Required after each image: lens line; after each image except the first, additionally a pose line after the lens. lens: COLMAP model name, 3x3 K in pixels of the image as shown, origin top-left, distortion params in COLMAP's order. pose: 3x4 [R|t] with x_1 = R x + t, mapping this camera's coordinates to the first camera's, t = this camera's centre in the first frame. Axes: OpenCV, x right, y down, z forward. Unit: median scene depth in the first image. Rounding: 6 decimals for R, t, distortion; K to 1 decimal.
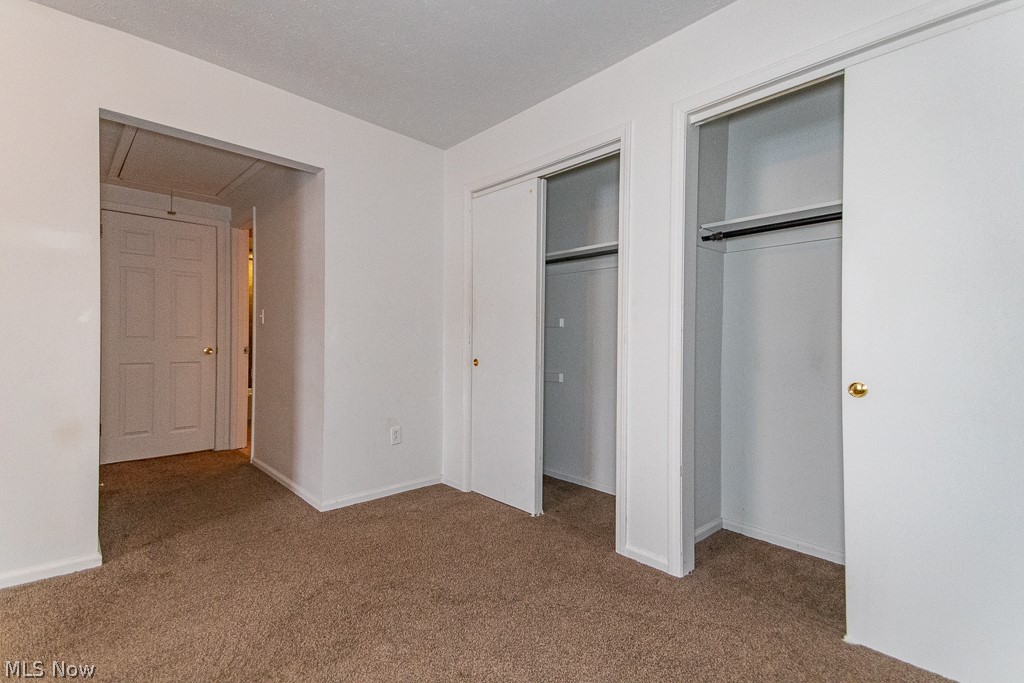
lens RADIAL K [[480.5, 0, 503.3], [0, 480.5, 338.3], [0, 0, 1]] dist [0.052026, -0.006958]
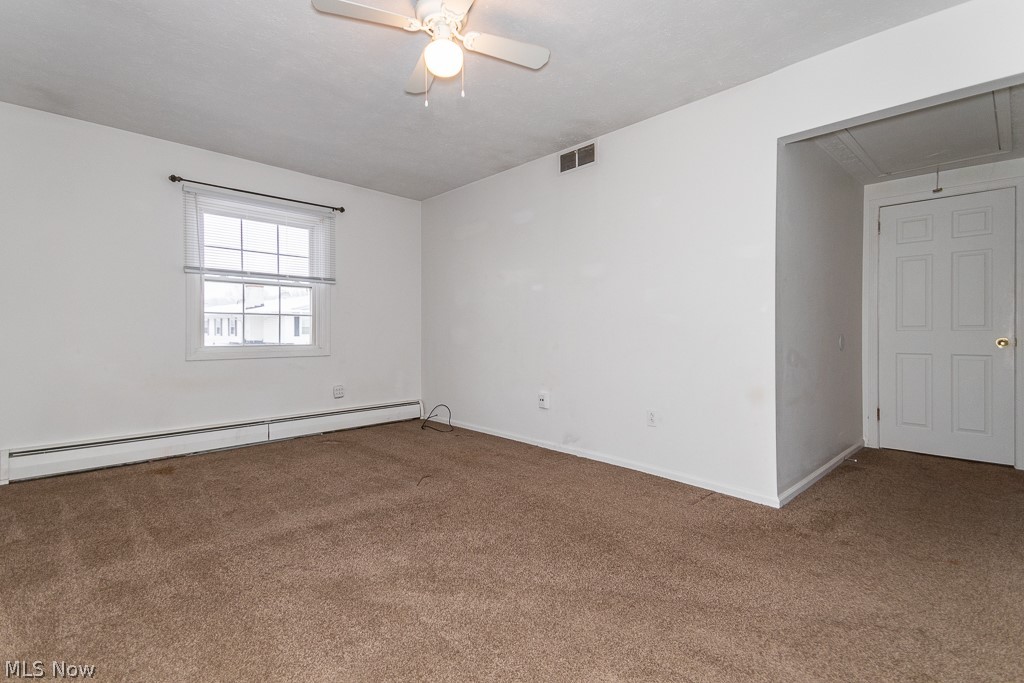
lens RADIAL K [[480.5, 0, 517.0], [0, 480.5, 341.7], [0, 0, 1]] dist [0.052026, -0.006958]
pose [[0.044365, 0.010185, -0.998963, 0.376249], [-0.004435, 0.999940, 0.009998, 0.035251], [0.999006, 0.003987, 0.044407, 0.305142]]
